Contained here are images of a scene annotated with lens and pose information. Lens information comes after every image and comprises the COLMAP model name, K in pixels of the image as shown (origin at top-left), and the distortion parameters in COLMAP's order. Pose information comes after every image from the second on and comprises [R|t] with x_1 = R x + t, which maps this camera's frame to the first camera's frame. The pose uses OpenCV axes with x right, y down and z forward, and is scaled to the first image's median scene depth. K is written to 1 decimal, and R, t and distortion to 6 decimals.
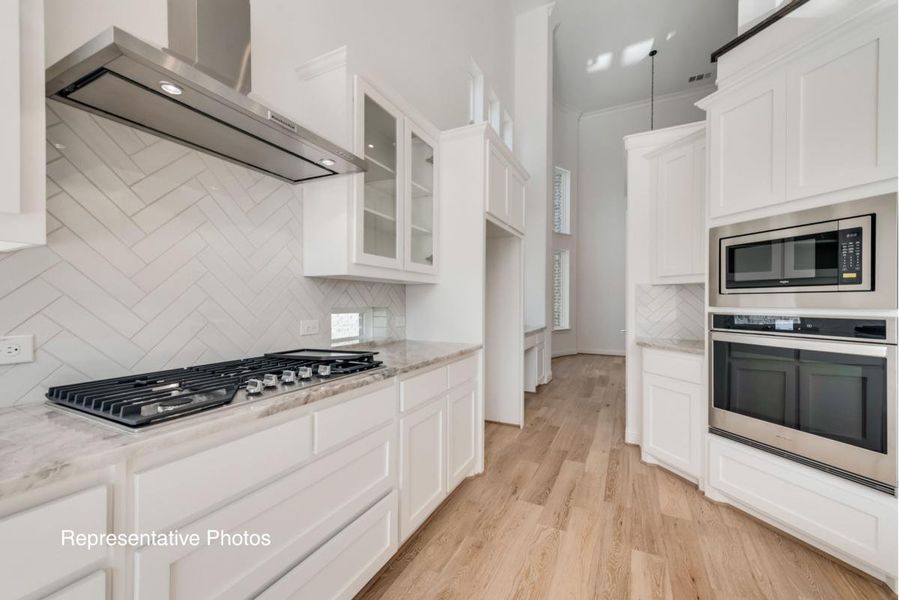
lens RADIAL K [[357.1, 0, 452.3], [0, 357.1, 302.3], [0, 0, 1]] dist [0.023905, 0.000668]
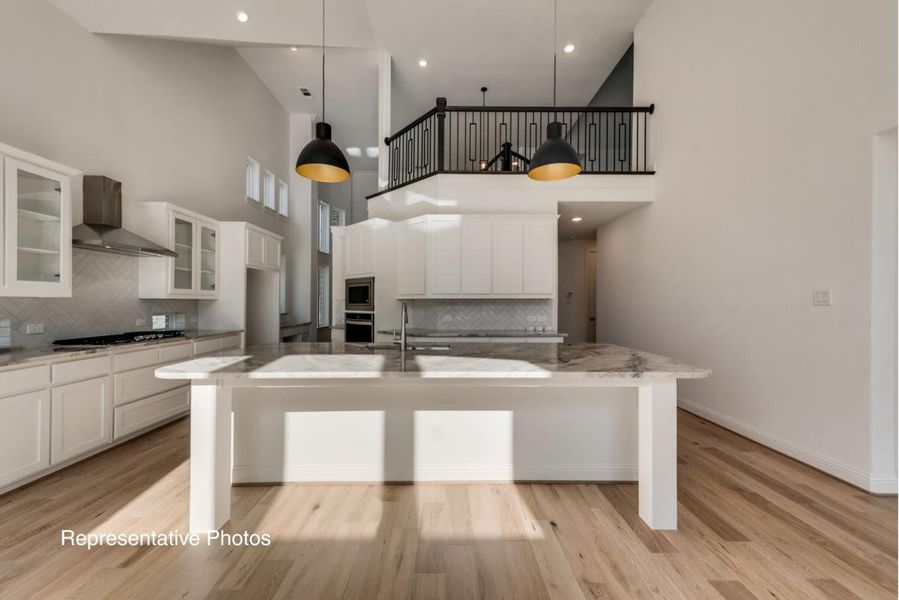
lens RADIAL K [[357.1, 0, 451.0], [0, 357.1, 301.5], [0, 0, 1]] dist [0.023905, 0.000668]
pose [[0.889093, 0.000931, 0.457725, 0.222147], [0.000928, 0.999992, -0.003837, -0.038418], [-0.457725, 0.003836, 0.889086, -1.574507]]
